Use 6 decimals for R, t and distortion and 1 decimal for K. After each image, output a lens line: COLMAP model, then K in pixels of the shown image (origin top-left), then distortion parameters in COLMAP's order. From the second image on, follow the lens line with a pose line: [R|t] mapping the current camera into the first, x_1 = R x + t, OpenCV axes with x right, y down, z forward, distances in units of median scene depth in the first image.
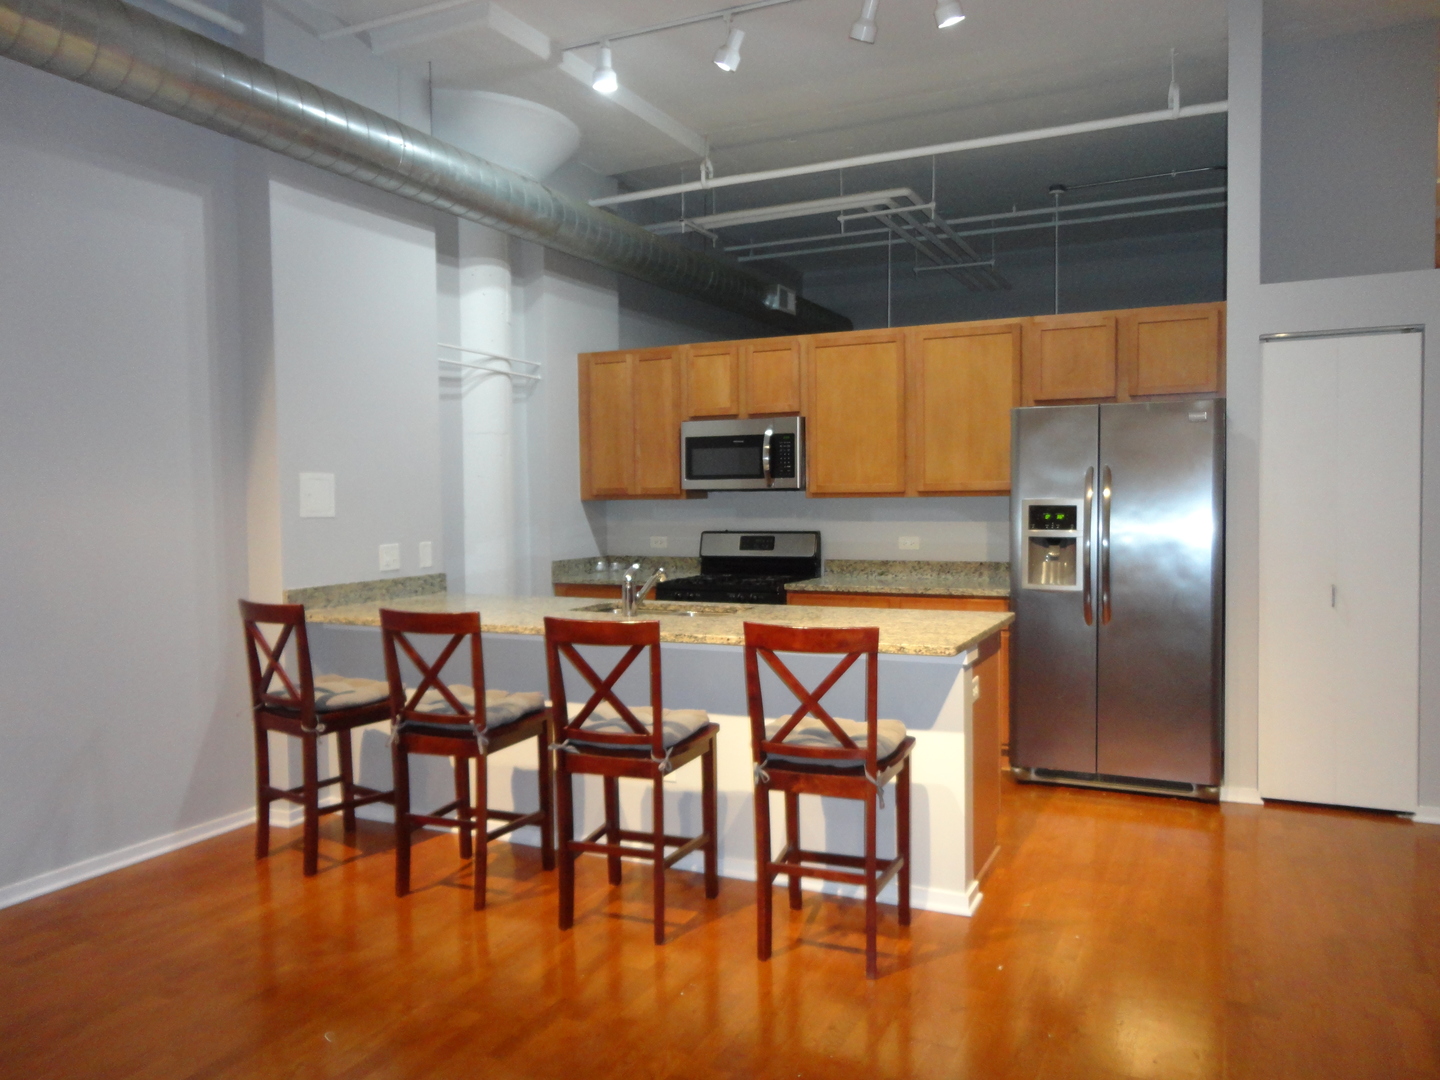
lens RADIAL K [[1068.4, 0, 721.4], [0, 1068.4, 536.4], [0, 0, 1]] dist [-0.003268, 0.010080]
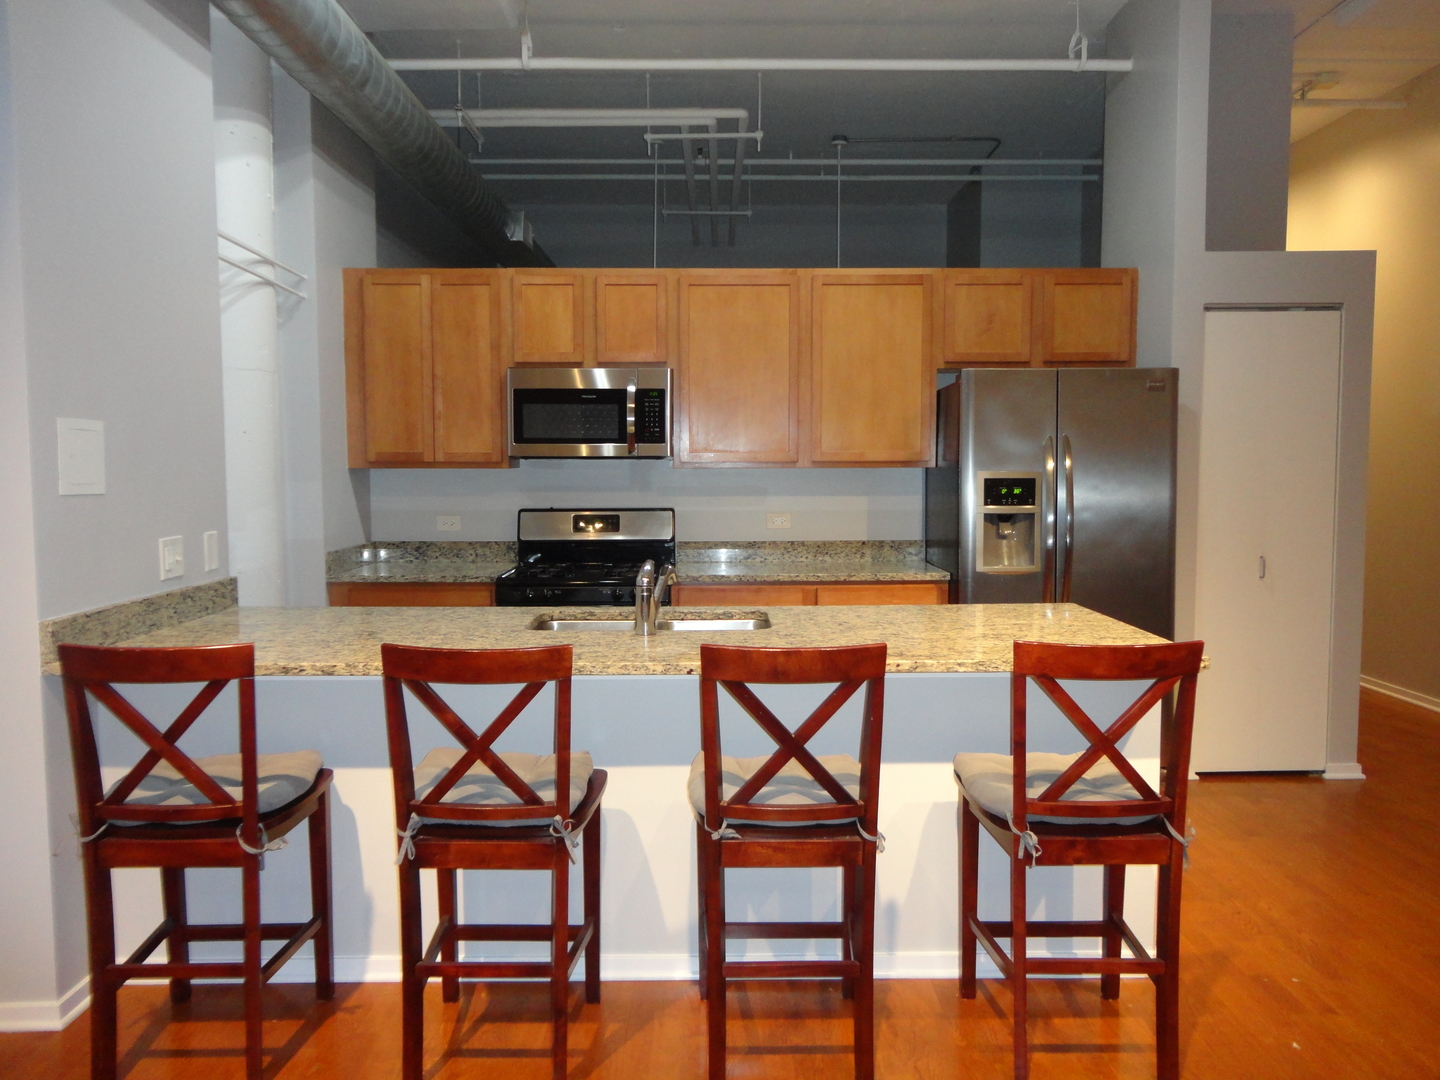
lens RADIAL K [[1068.4, 0, 723.7], [0, 1068.4, 541.8], [0, 0, 1]] dist [-0.003268, 0.010080]
pose [[0.896905, -0.024257, 0.441557, -0.260199], [0.009967, 0.999350, 0.034653, -0.007270], [-0.442111, -0.026680, 0.896564, 0.250870]]
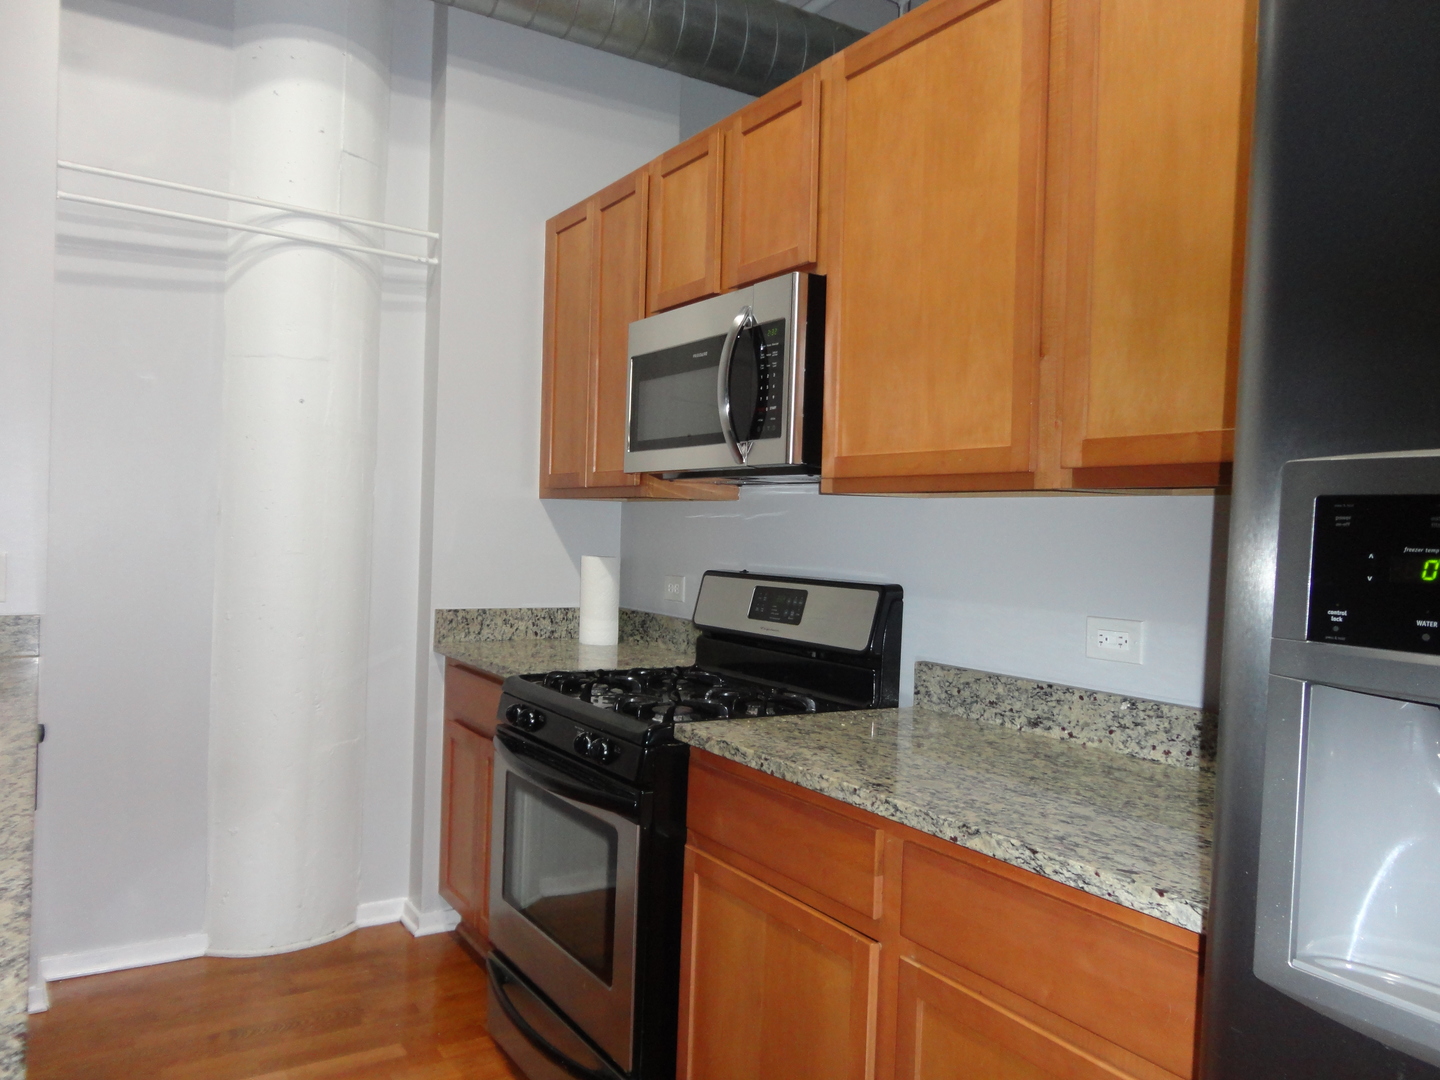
lens RADIAL K [[1068.4, 0, 722.6], [0, 1068.4, 535.8], [0, 0, 1]] dist [-0.003268, 0.010080]
pose [[0.849080, 0.040721, -0.526692, 0.255234], [-0.060465, 0.997963, -0.020318, -0.011655], [0.524792, 0.049098, 0.849813, 0.690498]]
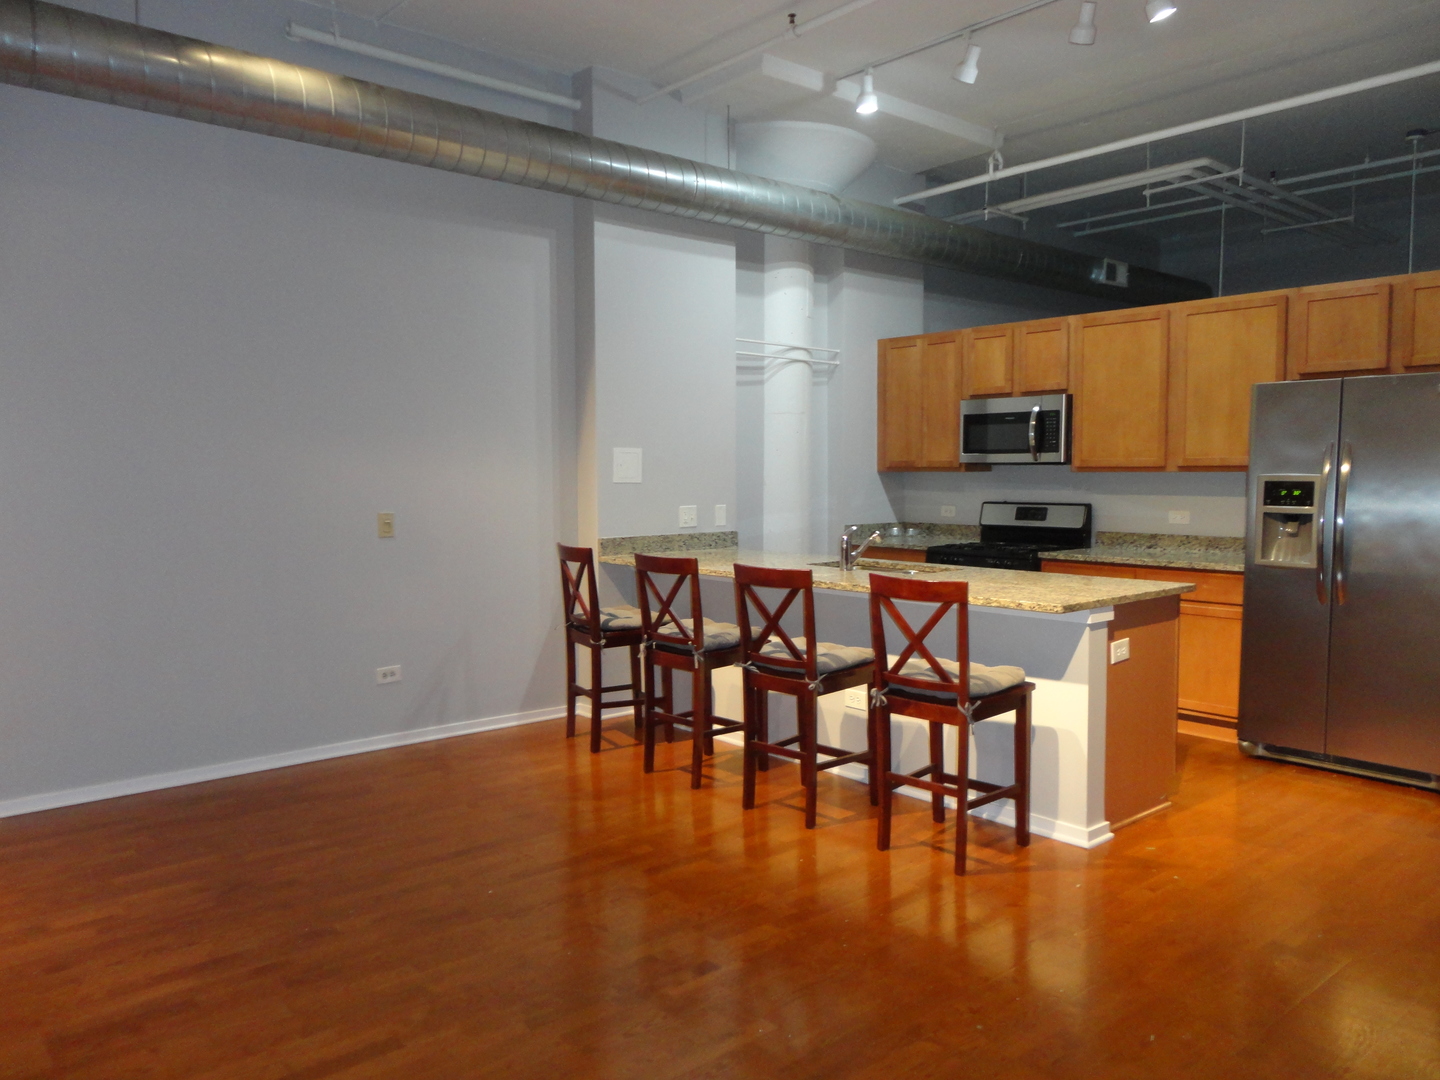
lens RADIAL K [[1068.4, 0, 722.2], [0, 1068.4, 535.5], [0, 0, 1]] dist [-0.003268, 0.010080]
pose [[0.916661, 0.033508, -0.398259, 0.190833], [-0.022551, 0.999228, 0.032166, 0.000914], [0.399029, -0.020504, 0.916709, -0.101829]]
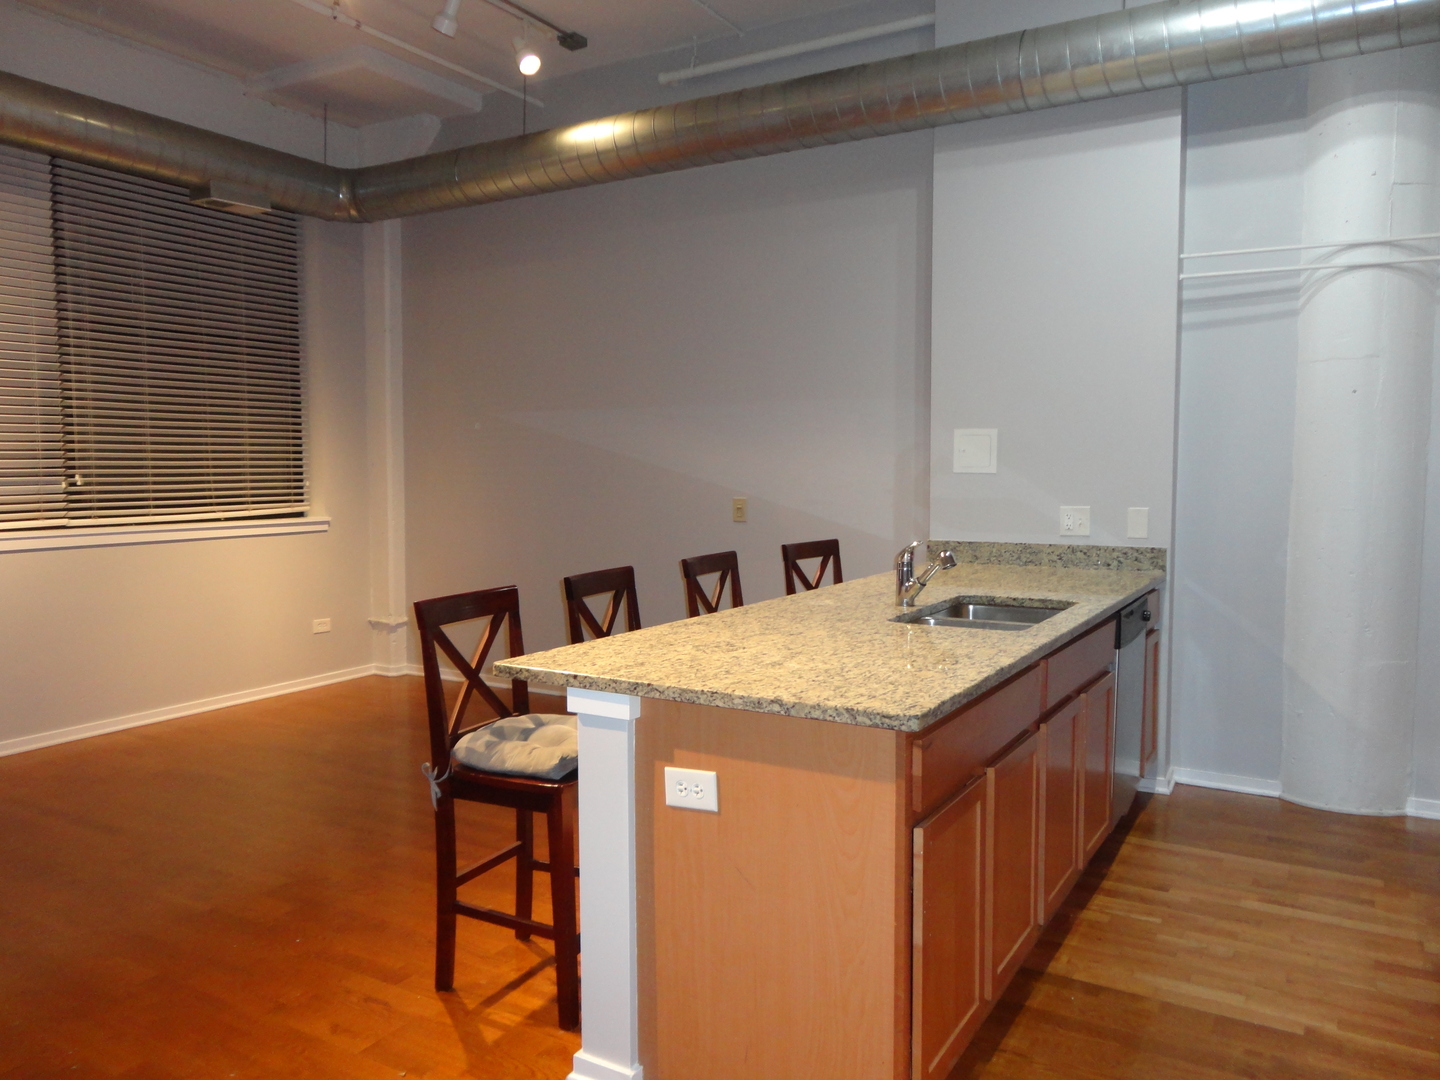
lens RADIAL K [[1068.4, 0, 713.7], [0, 1068.4, 532.3], [0, 0, 1]] dist [-0.003268, 0.010080]
pose [[-0.094857, 0.077368, -0.992480, 0.524790], [-0.033669, 0.996156, 0.080873, -0.028769], [0.994921, 0.041087, -0.091888, 0.687241]]
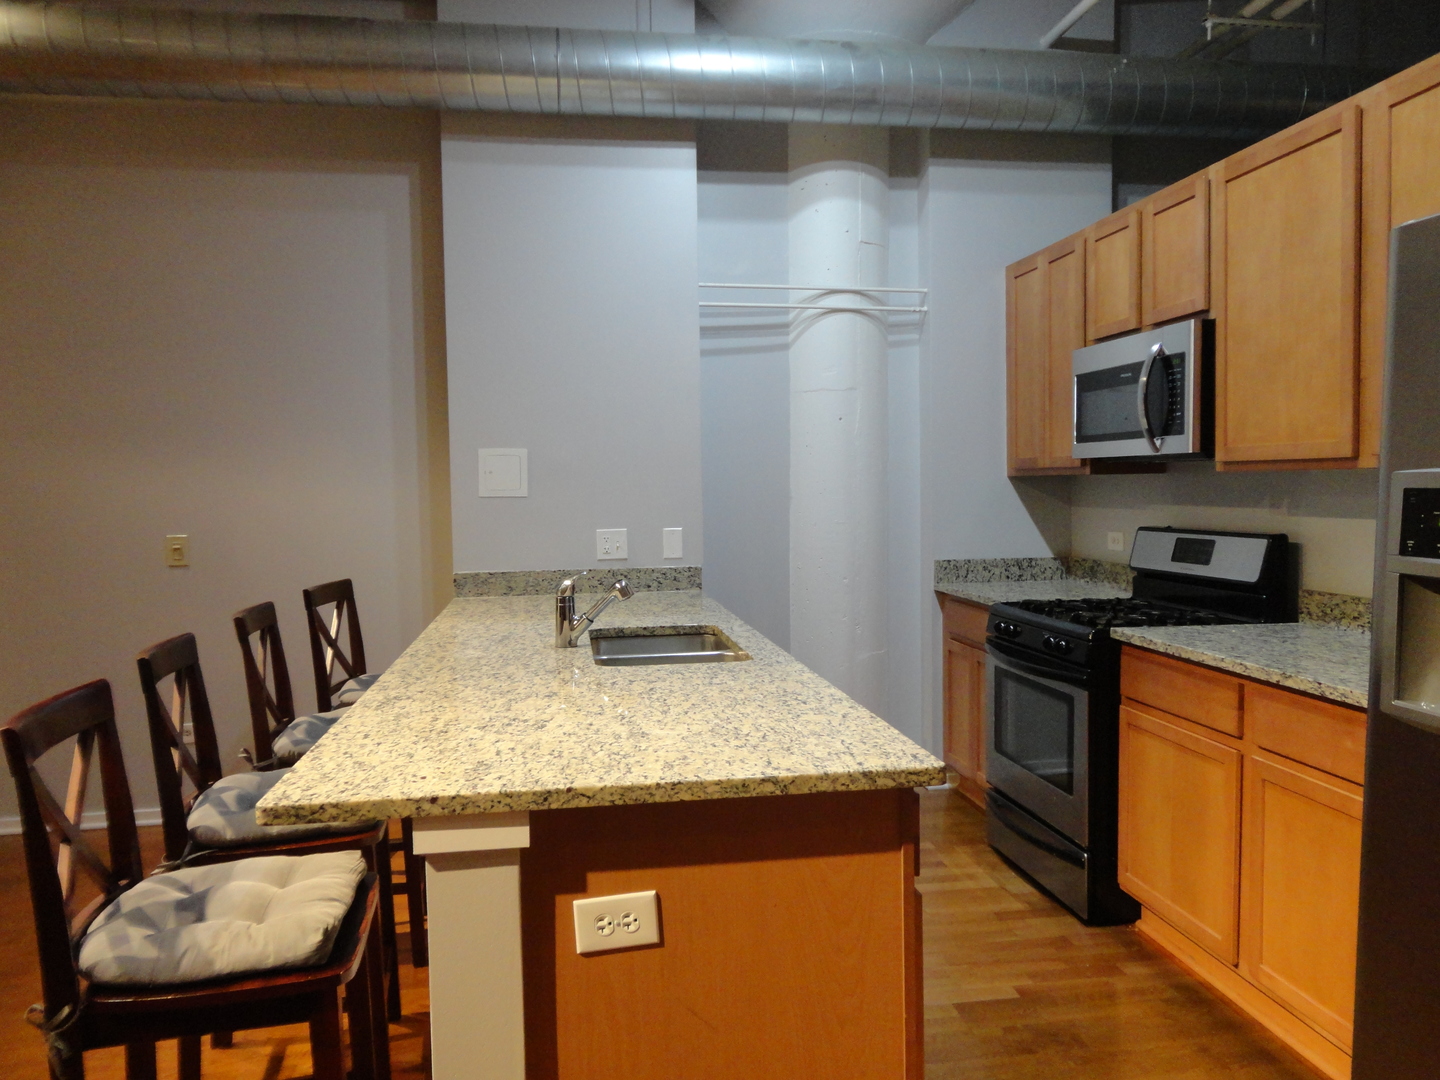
lens RADIAL K [[1068.4, 0, 716.7], [0, 1068.4, 534.4], [0, 0, 1]] dist [-0.003268, 0.010080]
pose [[0.561983, 0.041618, -0.826101, 0.393641], [-0.023541, 0.999134, 0.034320, -0.017320], [0.826813, 0.000160, 0.562476, 0.512829]]
